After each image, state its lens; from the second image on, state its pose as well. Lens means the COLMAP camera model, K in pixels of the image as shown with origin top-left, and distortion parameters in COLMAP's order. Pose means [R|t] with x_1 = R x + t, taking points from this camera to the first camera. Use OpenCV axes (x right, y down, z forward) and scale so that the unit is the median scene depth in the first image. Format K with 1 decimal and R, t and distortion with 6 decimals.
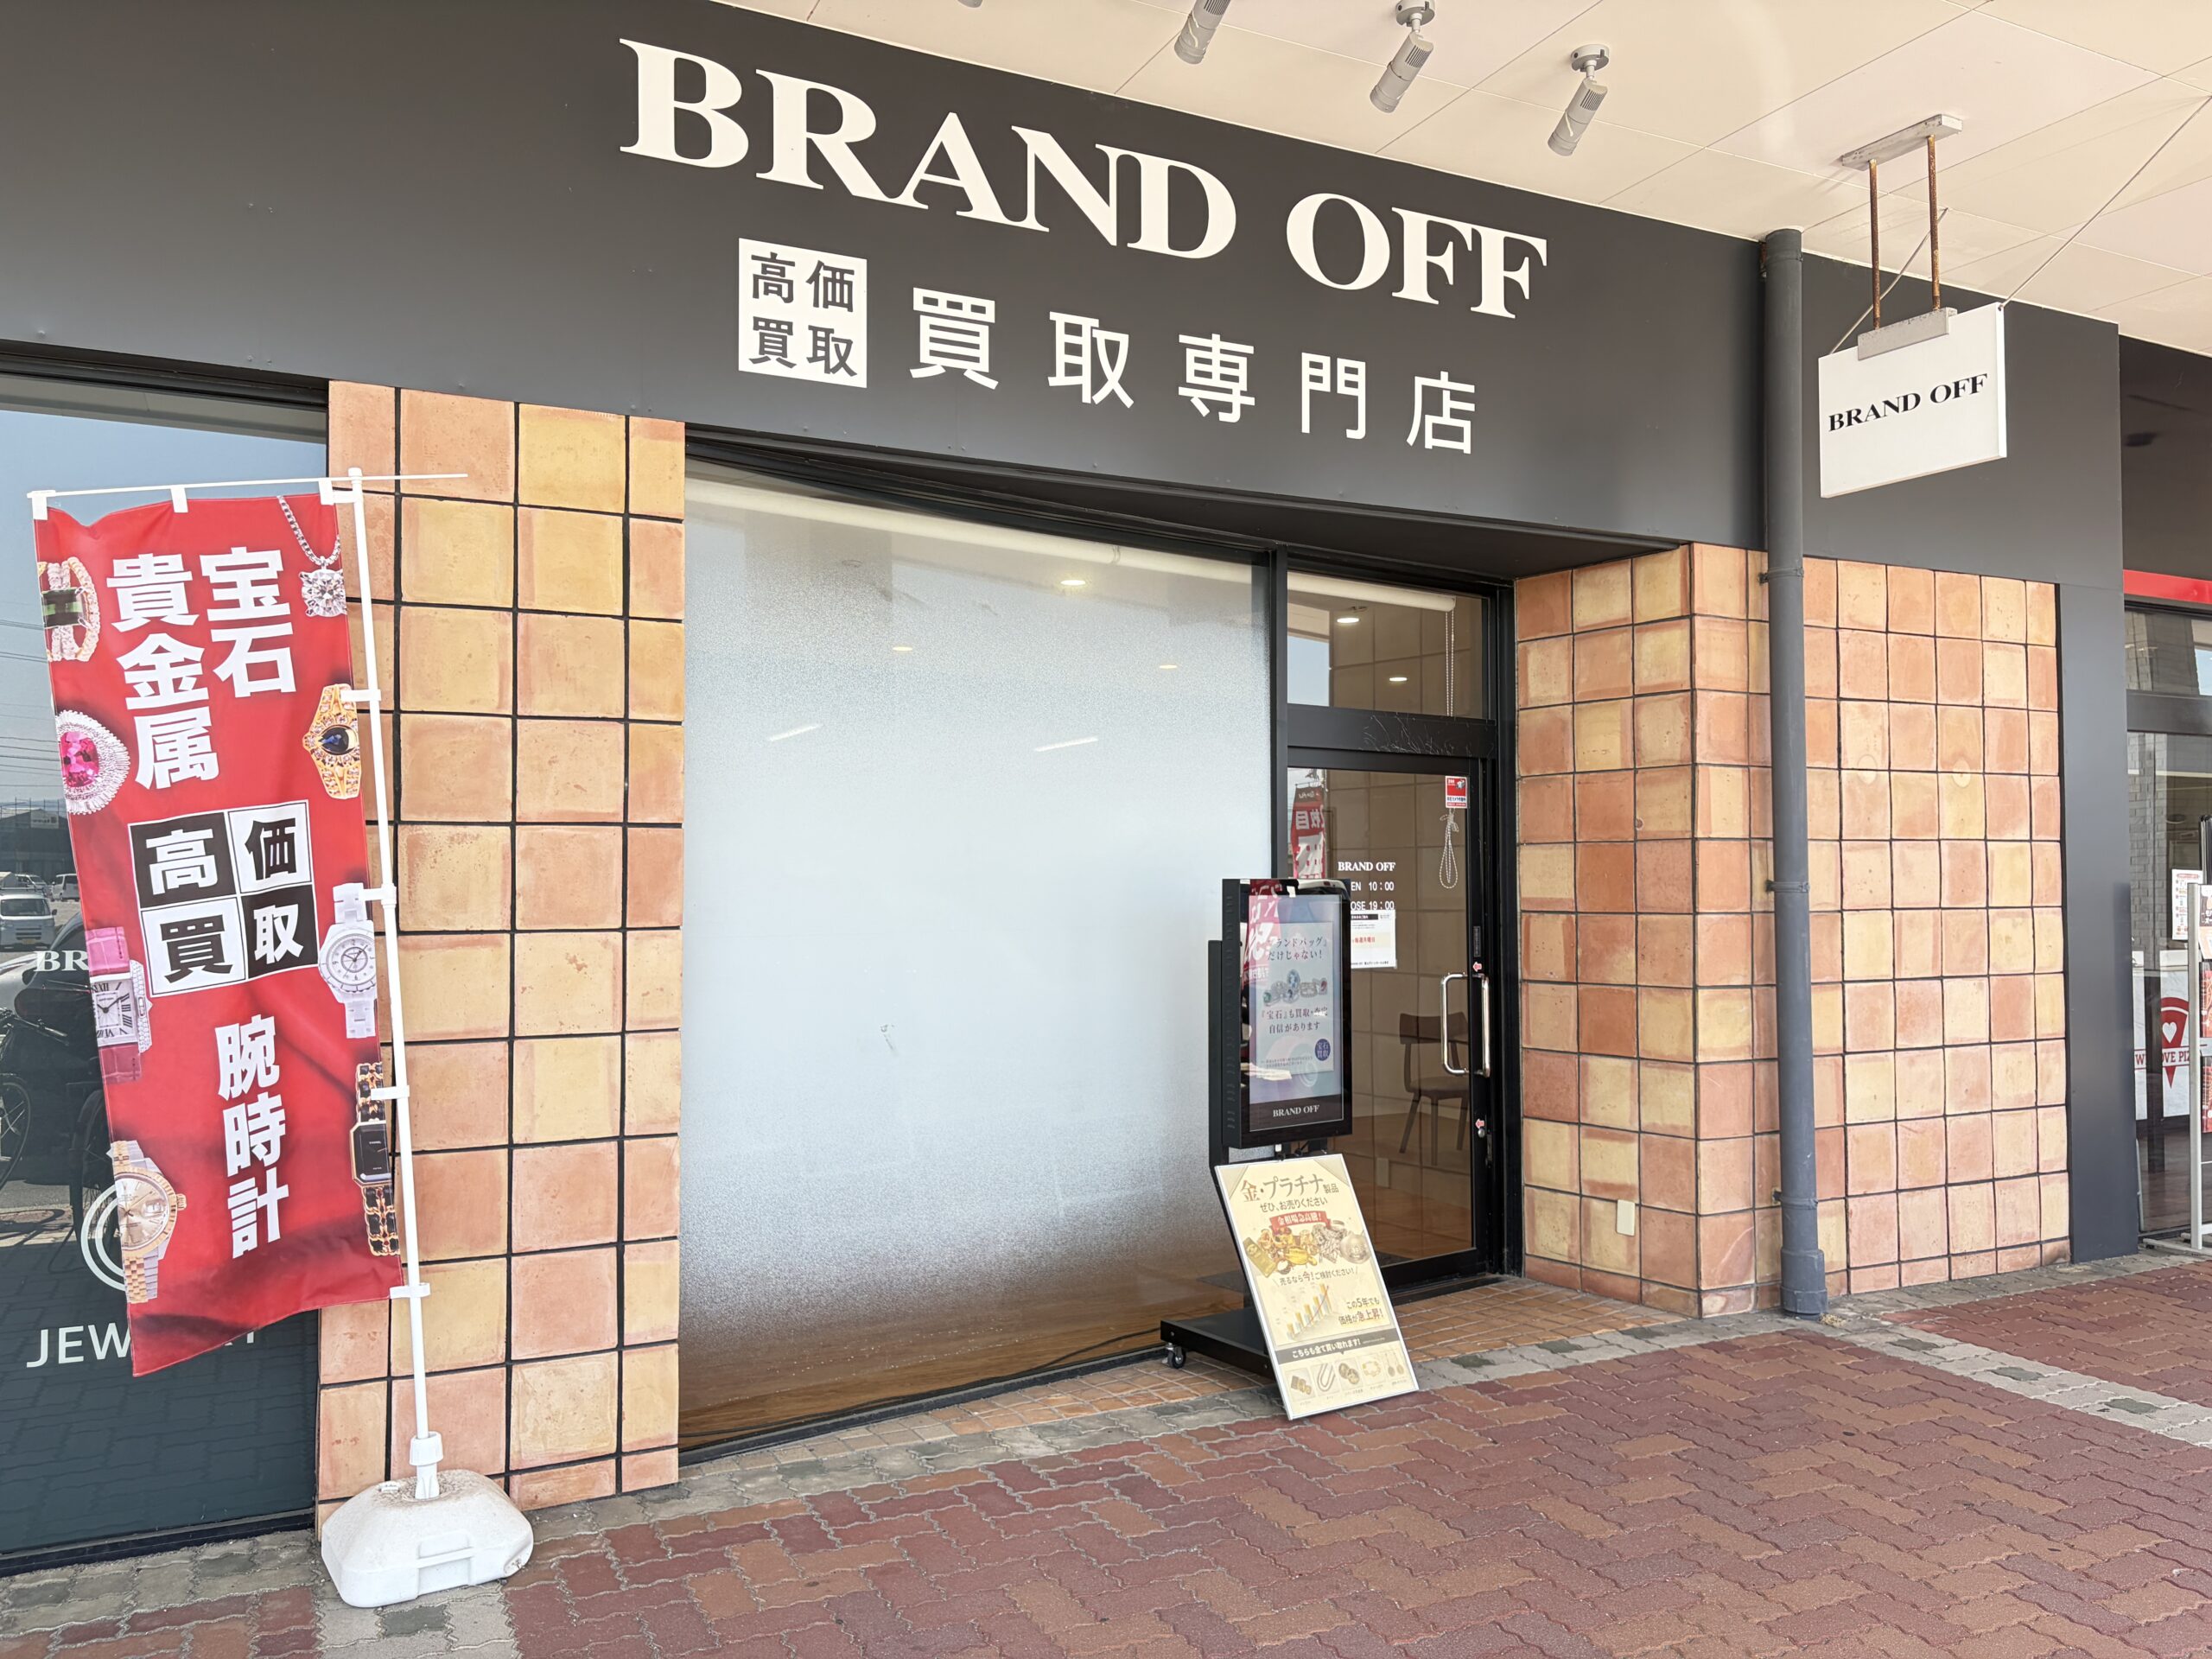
lens RADIAL K [[1675.3, 0, 1086.8], [0, 1675.3, 824.2], [0, 0, 1]] dist [-0.013720, -0.005334]
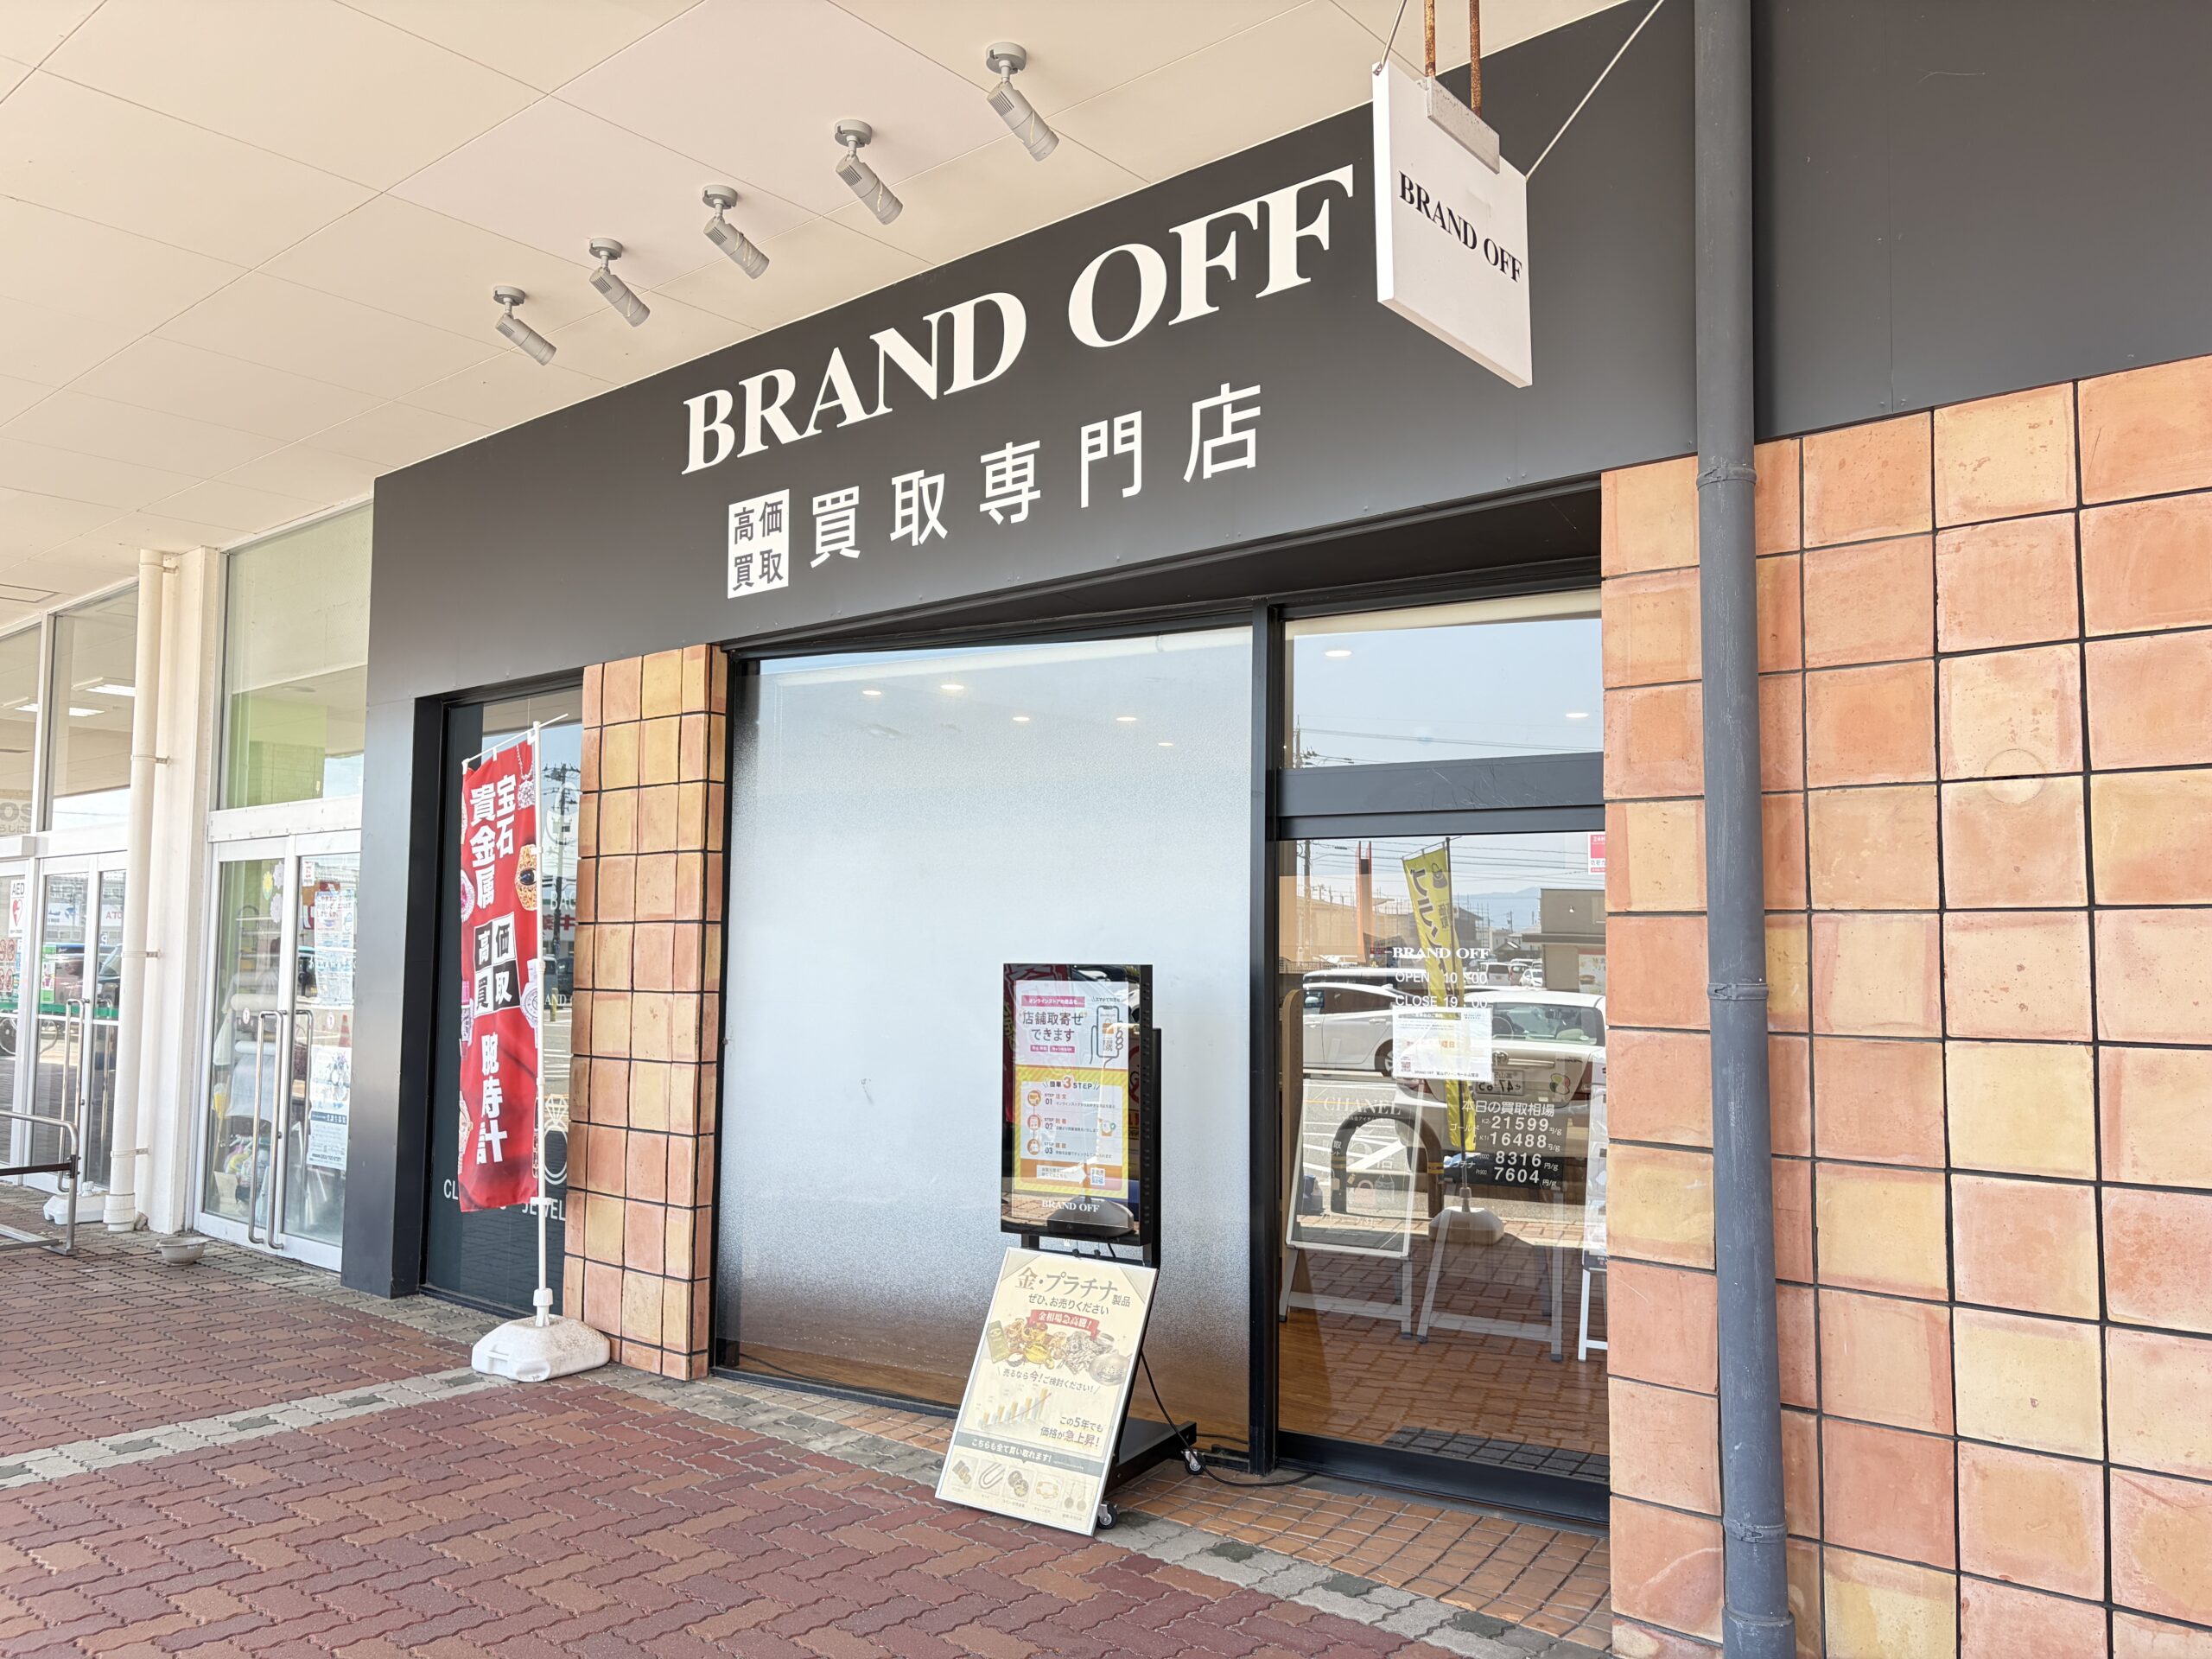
lens RADIAL K [[1664.6, 0, 1106.0], [0, 1664.6, 829.5], [0, 0, 1]] dist [0.007398, -0.034212]
pose [[0.389500, -0.062376, -0.918912, 1.084377], [0.021636, 0.998048, -0.058577, 0.011211], [0.920772, 0.002934, 0.390089, 0.677000]]
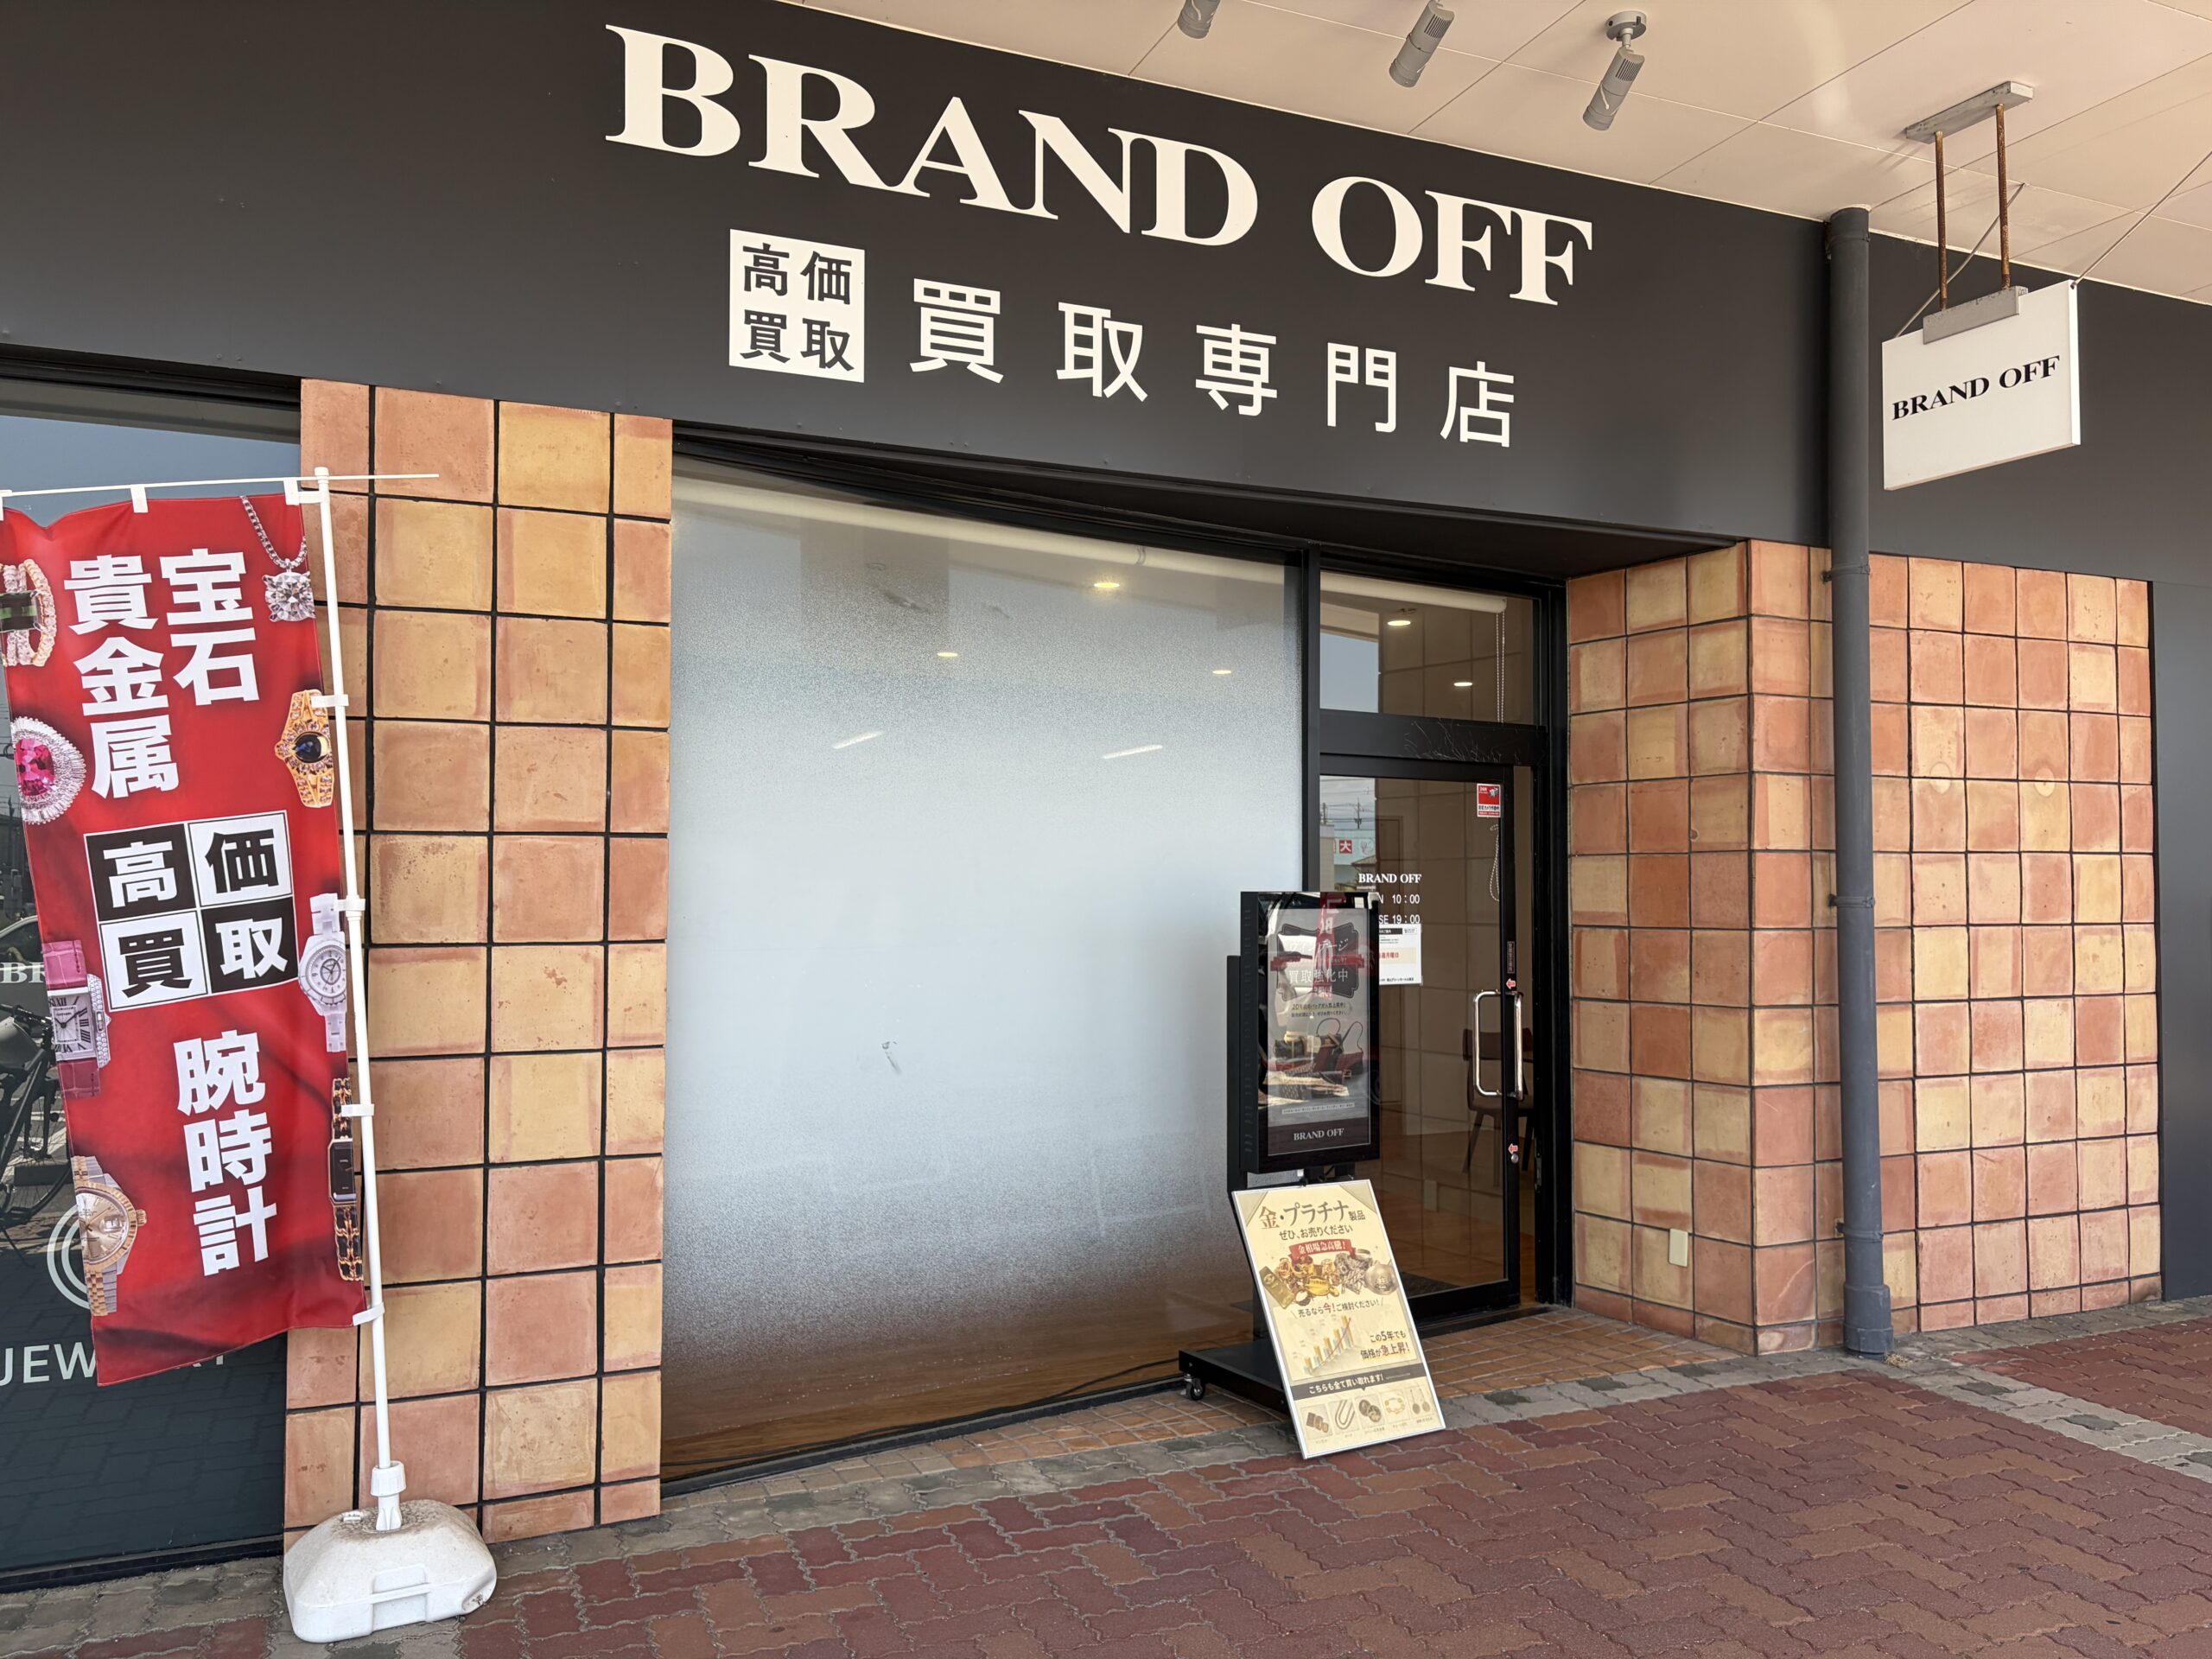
lens RADIAL K [[1674.6, 0, 1106.0], [0, 1674.6, 829.5], [0, 0, 1]] dist [-0.008885, -0.009581]
pose [[0.998837, 0.002096, -0.048173, 0.051713], [-0.002137, 0.999997, -0.000811, -0.002133], [0.048171, 0.000913, 0.998839, 0.039515]]
